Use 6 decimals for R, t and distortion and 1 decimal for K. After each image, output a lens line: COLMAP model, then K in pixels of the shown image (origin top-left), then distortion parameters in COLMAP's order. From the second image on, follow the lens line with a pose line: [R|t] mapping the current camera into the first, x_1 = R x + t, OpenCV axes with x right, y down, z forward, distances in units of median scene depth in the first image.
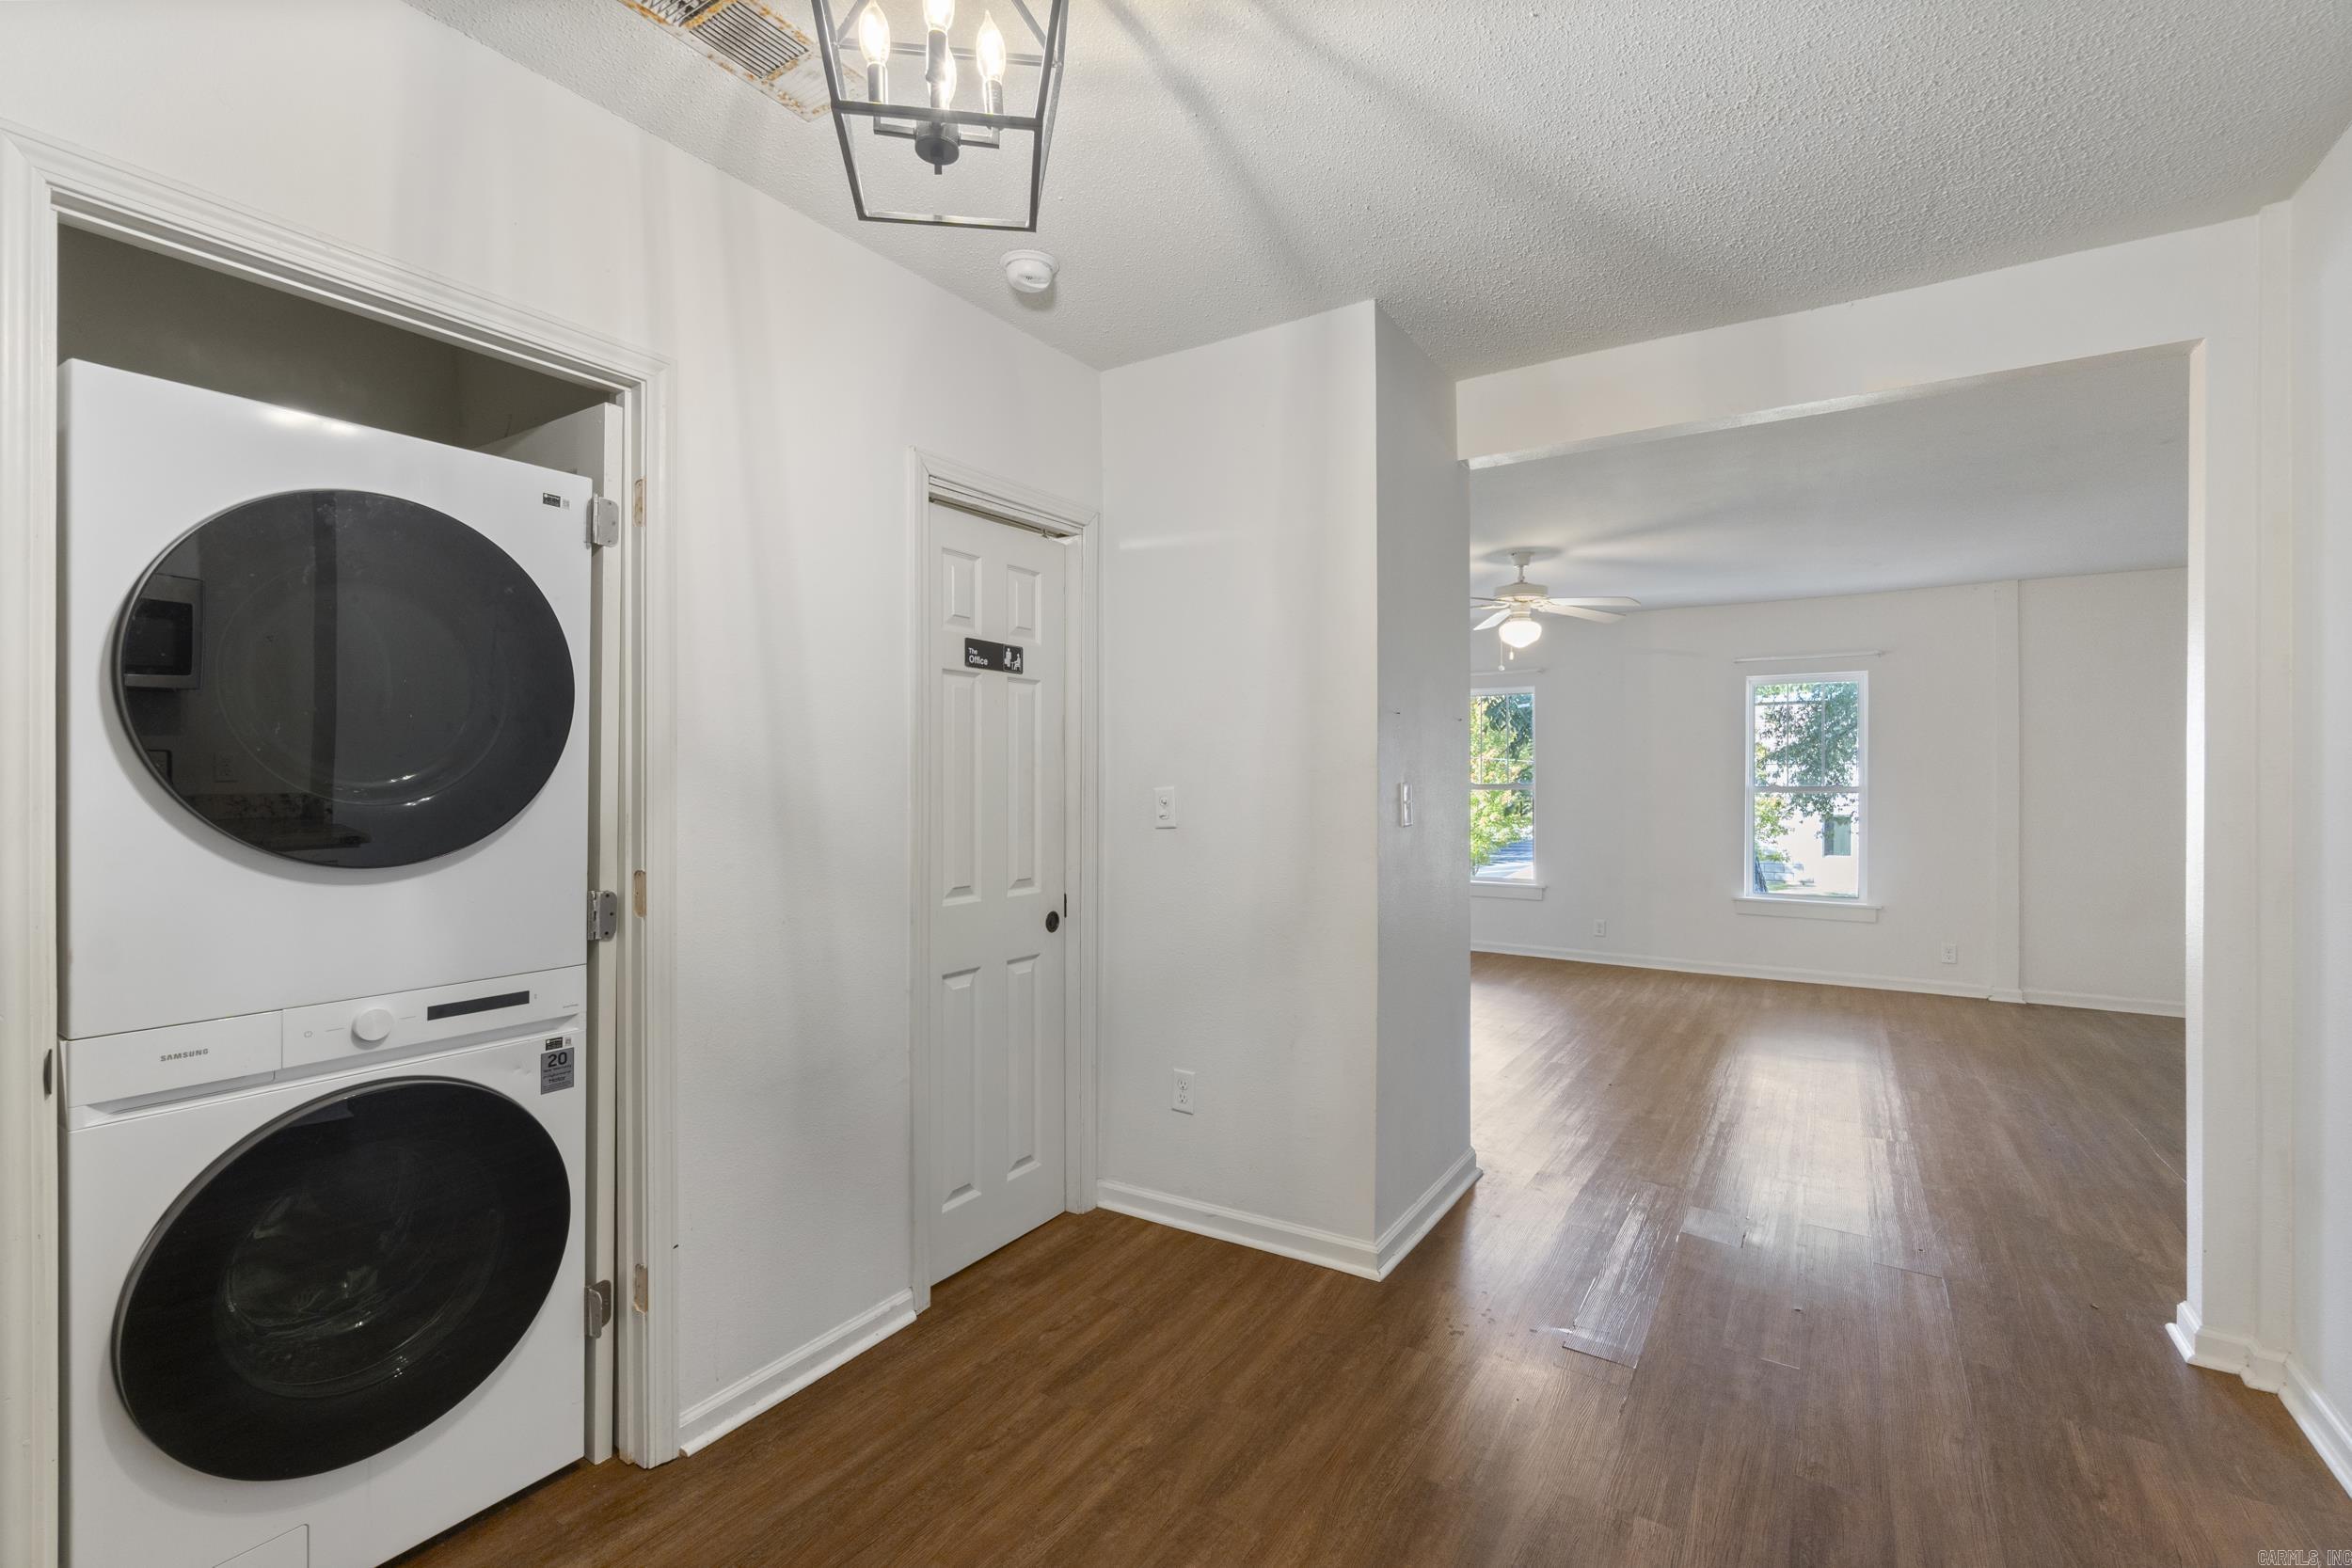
lens RADIAL K [[1020.9, 0, 1163.7], [0, 1020.9, 781.0], [0, 0, 1]] dist [-0.001281, 0.000464]
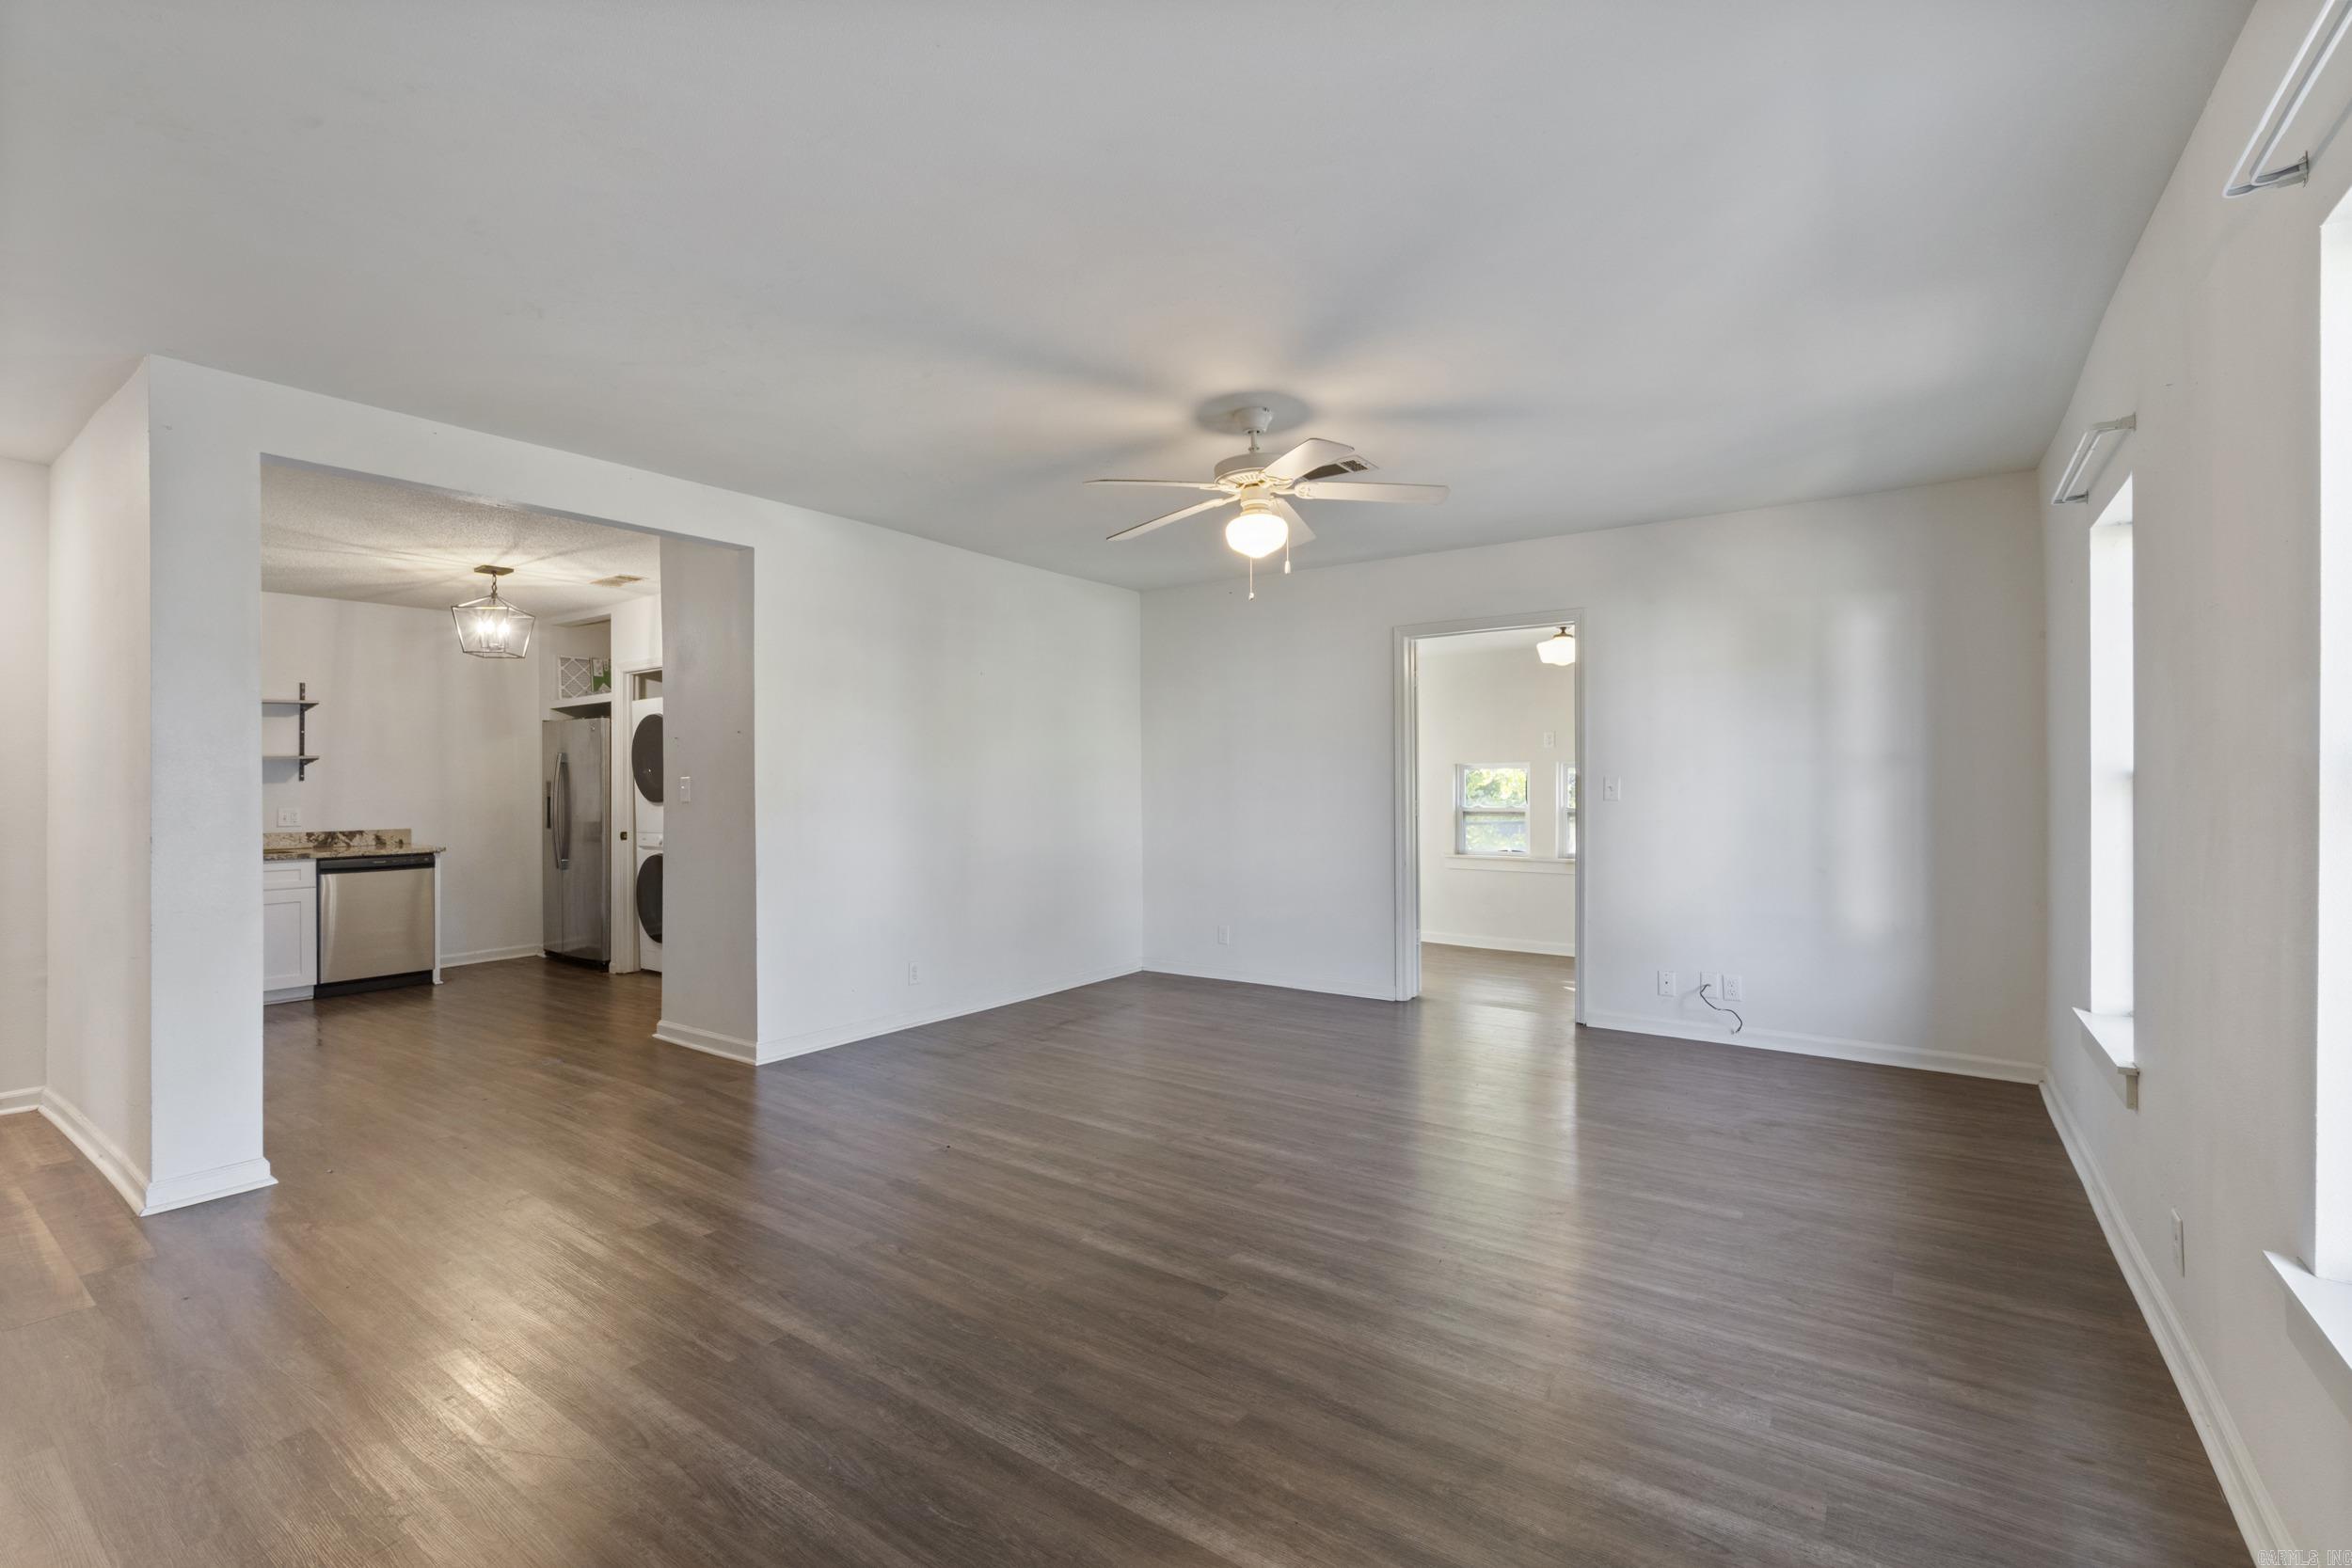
lens RADIAL K [[1020.9, 0, 1163.7], [0, 1020.9, 781.0], [0, 0, 1]] dist [-0.001281, 0.000464]
pose [[-0.037959, -0.010783, -0.999221, 2.334254], [0.006361, 0.999919, -0.011033, 0.040433], [0.999259, -0.006774, -0.037887, 2.269732]]
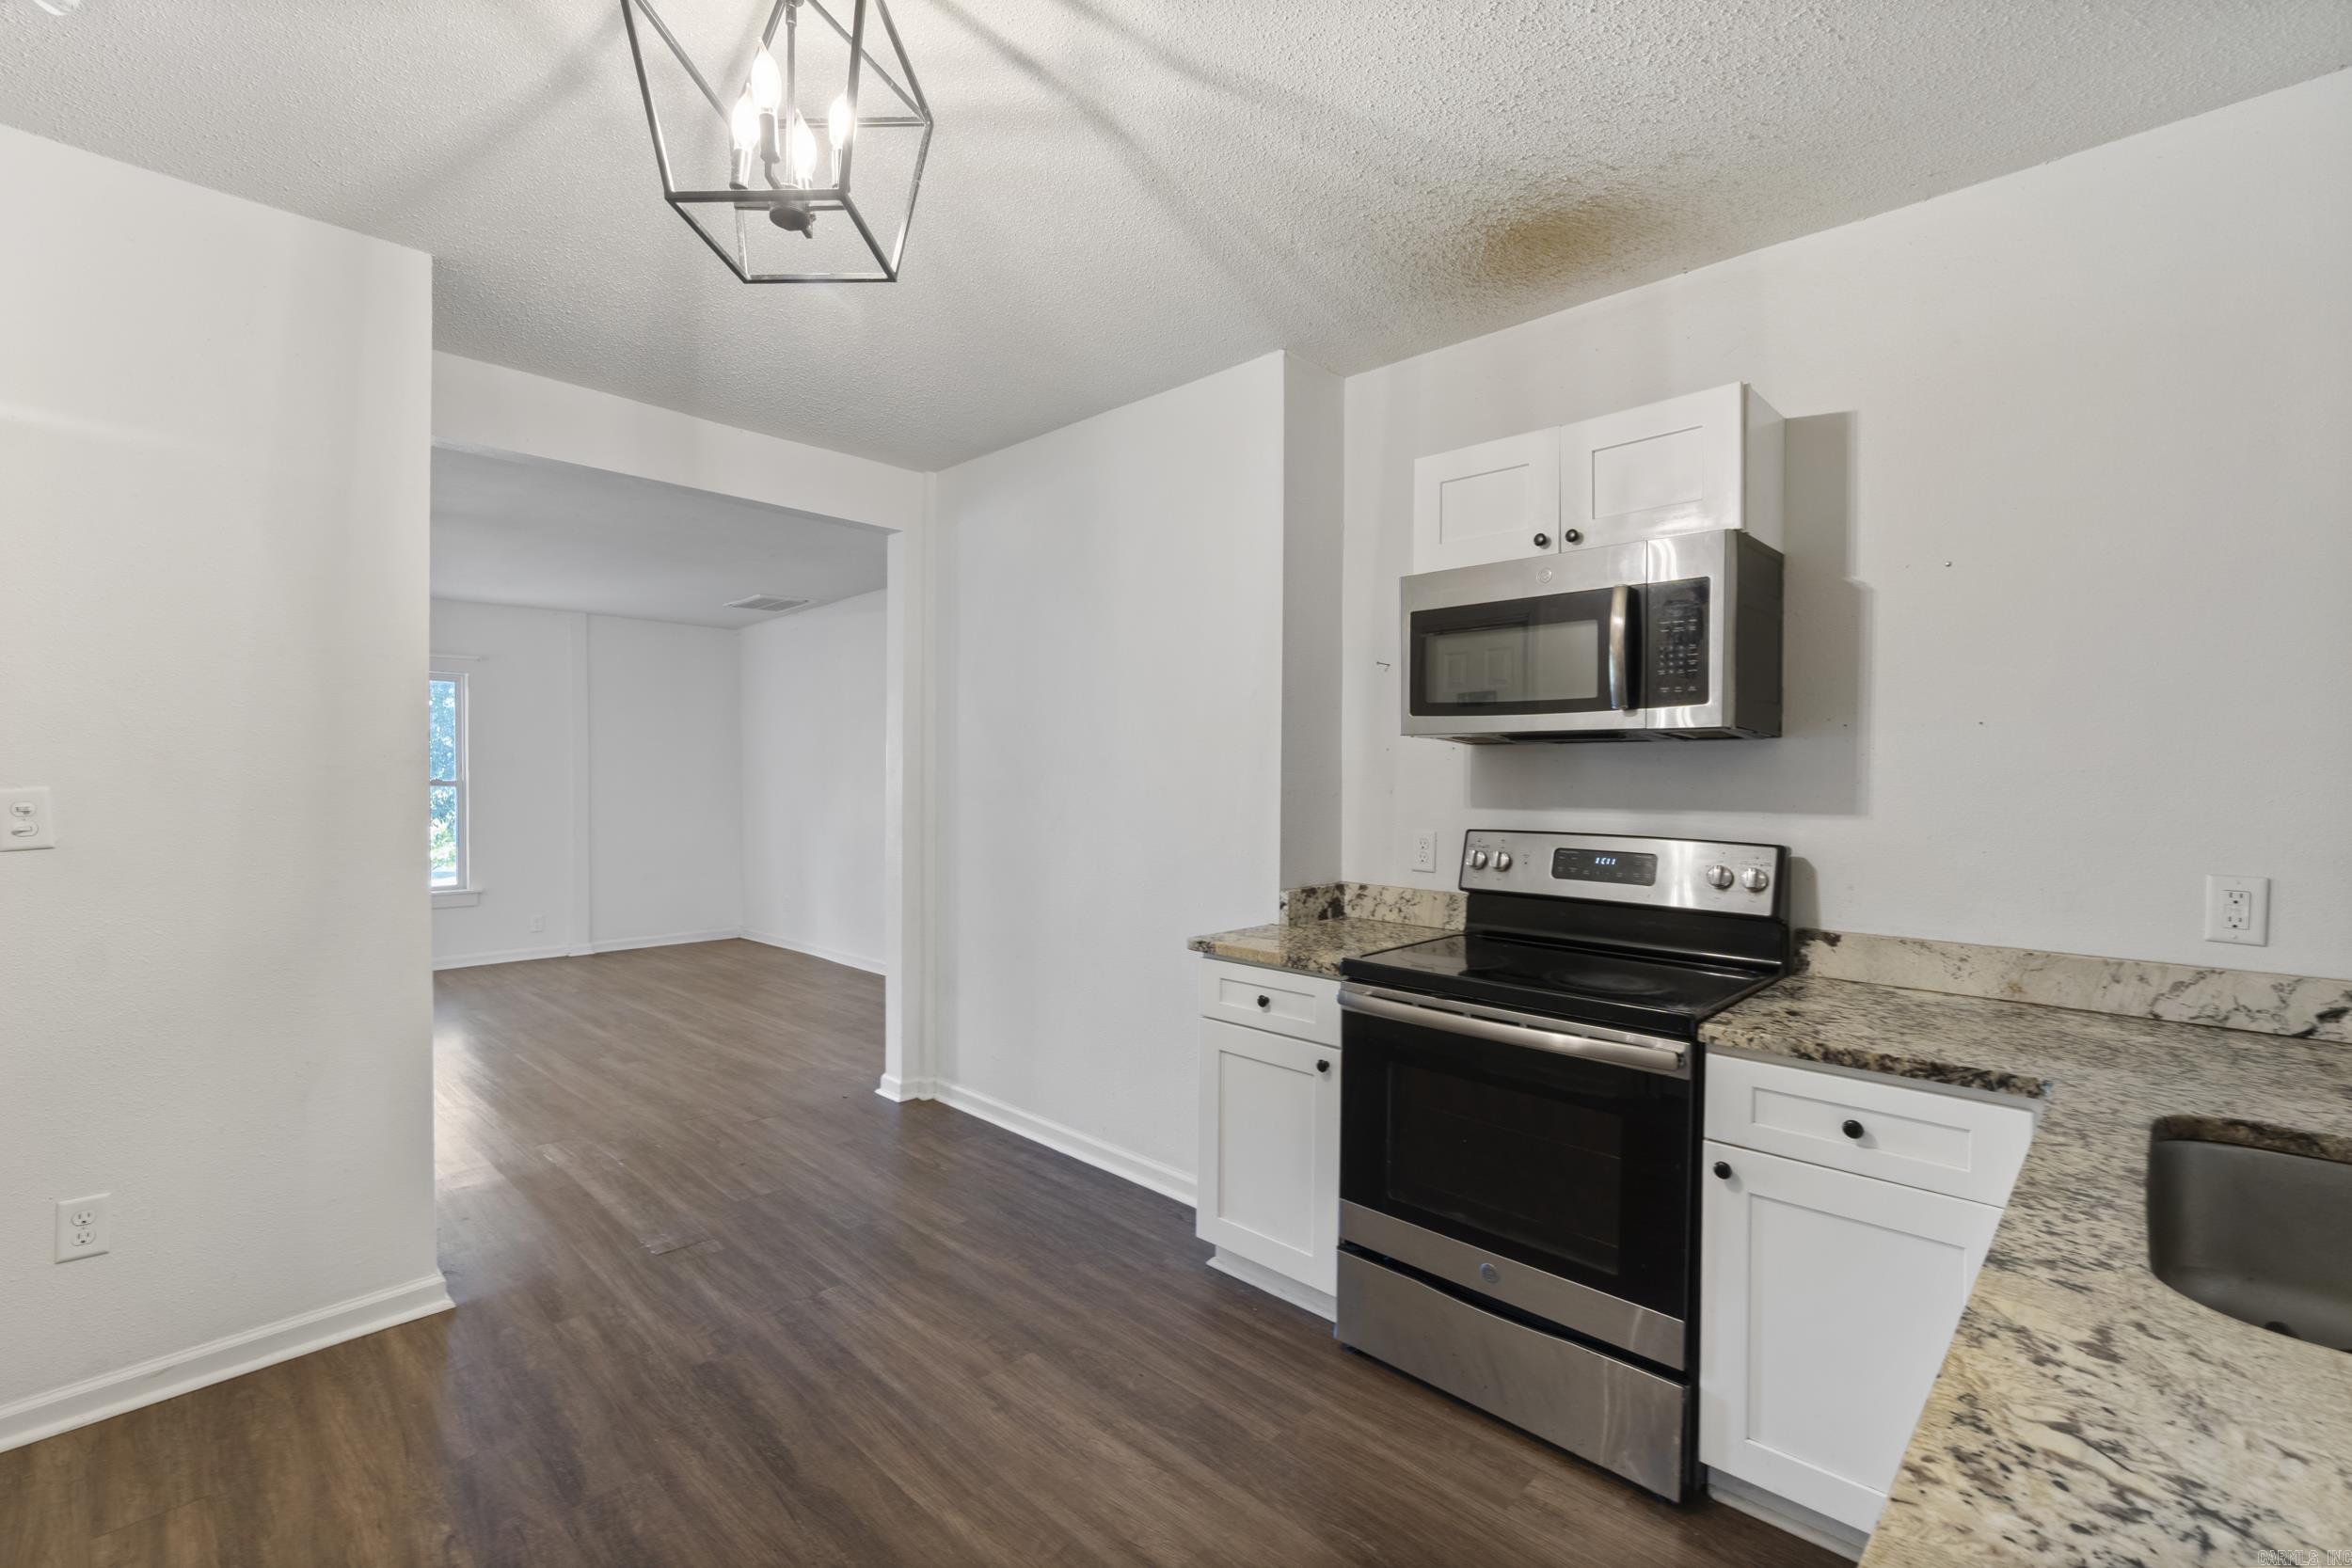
lens RADIAL K [[1020.3, 0, 1160.4], [0, 1020.3, 790.0], [0, 0, 1]] dist [-0.003627, -0.000481]
pose [[0.194374, -0.012377, 0.980849, -0.657558], [-0.003504, 0.999905, 0.013312, -0.004552], [-0.980921, -0.006024, 0.194313, 0.200765]]
